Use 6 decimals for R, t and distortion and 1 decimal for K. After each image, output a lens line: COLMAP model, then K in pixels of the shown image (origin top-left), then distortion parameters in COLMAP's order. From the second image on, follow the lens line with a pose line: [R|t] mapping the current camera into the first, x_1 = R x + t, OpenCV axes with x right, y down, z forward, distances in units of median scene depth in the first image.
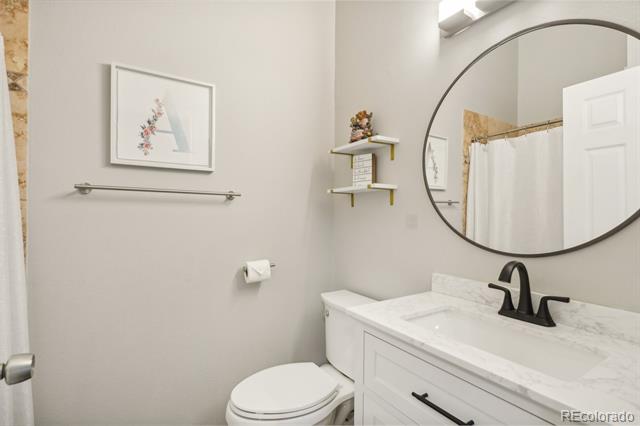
lens RADIAL K [[309.8, 0, 320.0], [0, 309.8, 213.0], [0, 0, 1]] dist [0.001498, -0.000172]
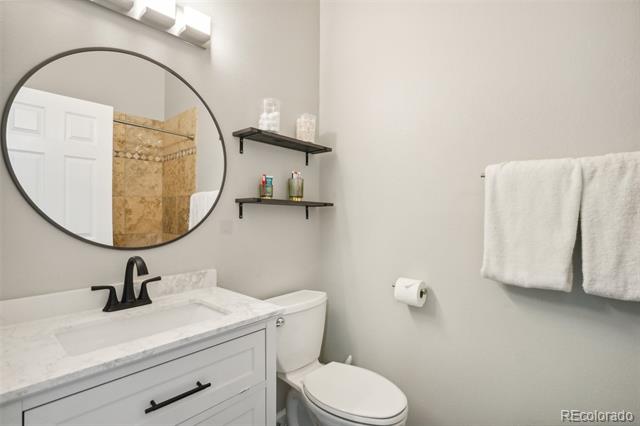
lens RADIAL K [[309.8, 0, 320.0], [0, 309.8, 213.0], [0, 0, 1]] dist [0.001498, -0.000172]
pose [[-0.285750, -0.012433, 0.958223, -0.591118], [-0.008528, 0.999909, 0.010431, -0.017940], [-0.958266, -0.005191, -0.285830, 0.618722]]
